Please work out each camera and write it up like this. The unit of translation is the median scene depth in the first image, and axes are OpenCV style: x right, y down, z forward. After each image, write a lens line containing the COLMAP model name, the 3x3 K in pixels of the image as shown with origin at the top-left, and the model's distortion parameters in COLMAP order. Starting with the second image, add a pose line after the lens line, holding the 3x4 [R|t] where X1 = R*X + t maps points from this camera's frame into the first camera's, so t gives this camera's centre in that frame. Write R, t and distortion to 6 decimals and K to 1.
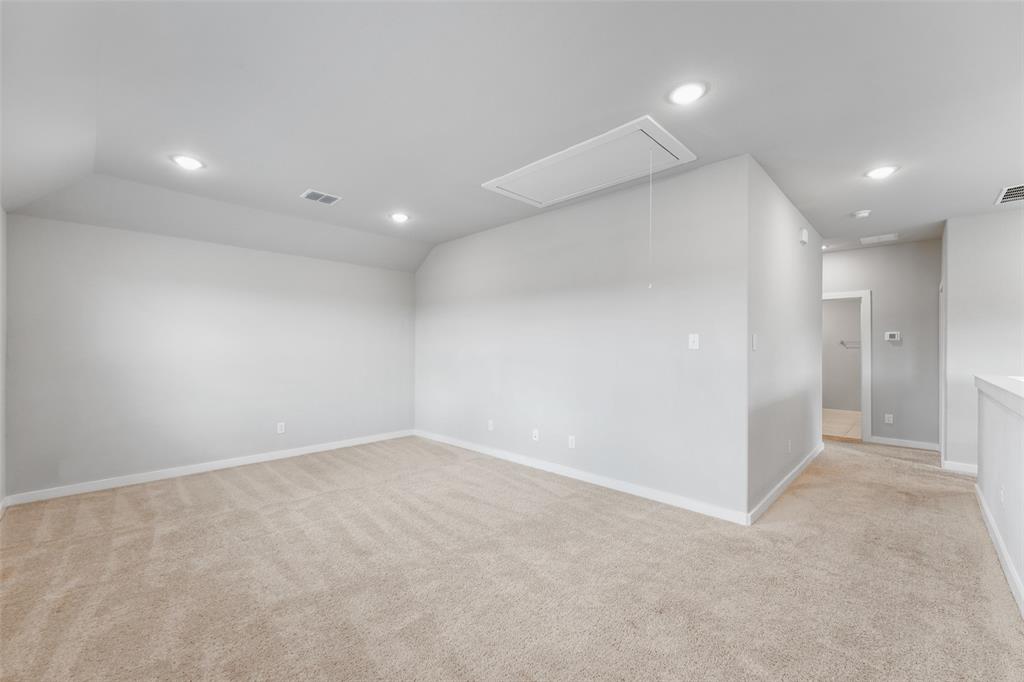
lens RADIAL K [[412.2, 0, 512.0], [0, 412.2, 343.1], [0, 0, 1]] dist [0.001954, 0.000078]
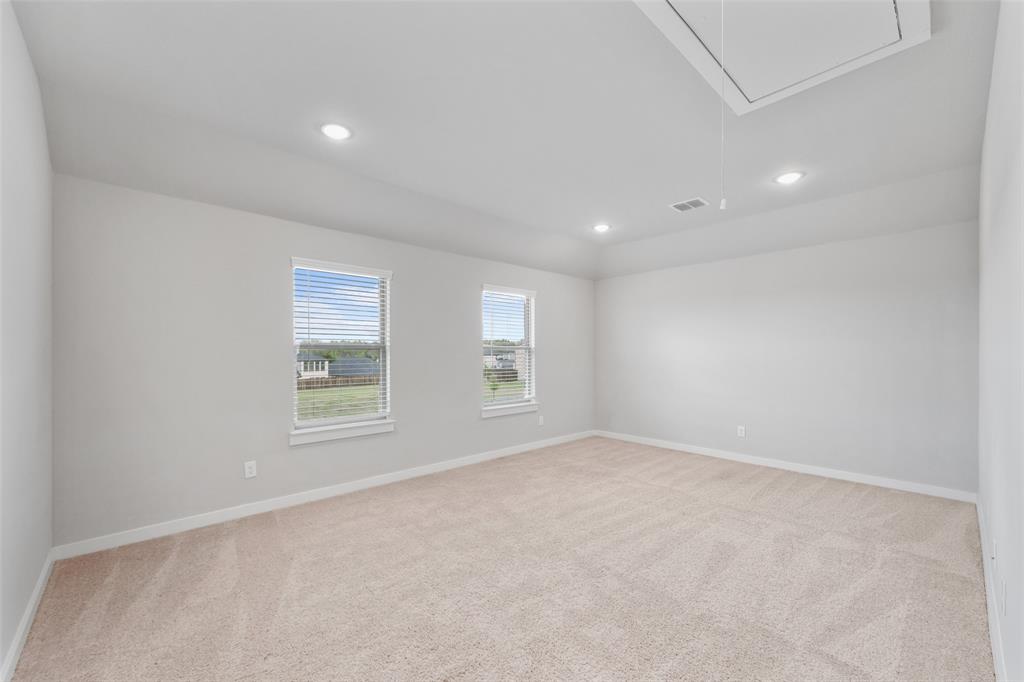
lens RADIAL K [[412.2, 0, 510.5], [0, 412.2, 346.4], [0, 0, 1]] dist [0.001954, 0.000078]
pose [[-0.030302, -0.013756, -0.999446, 0.660501], [0.001899, 0.999903, -0.013820, 0.016158], [0.999539, -0.002317, -0.030273, 0.669652]]
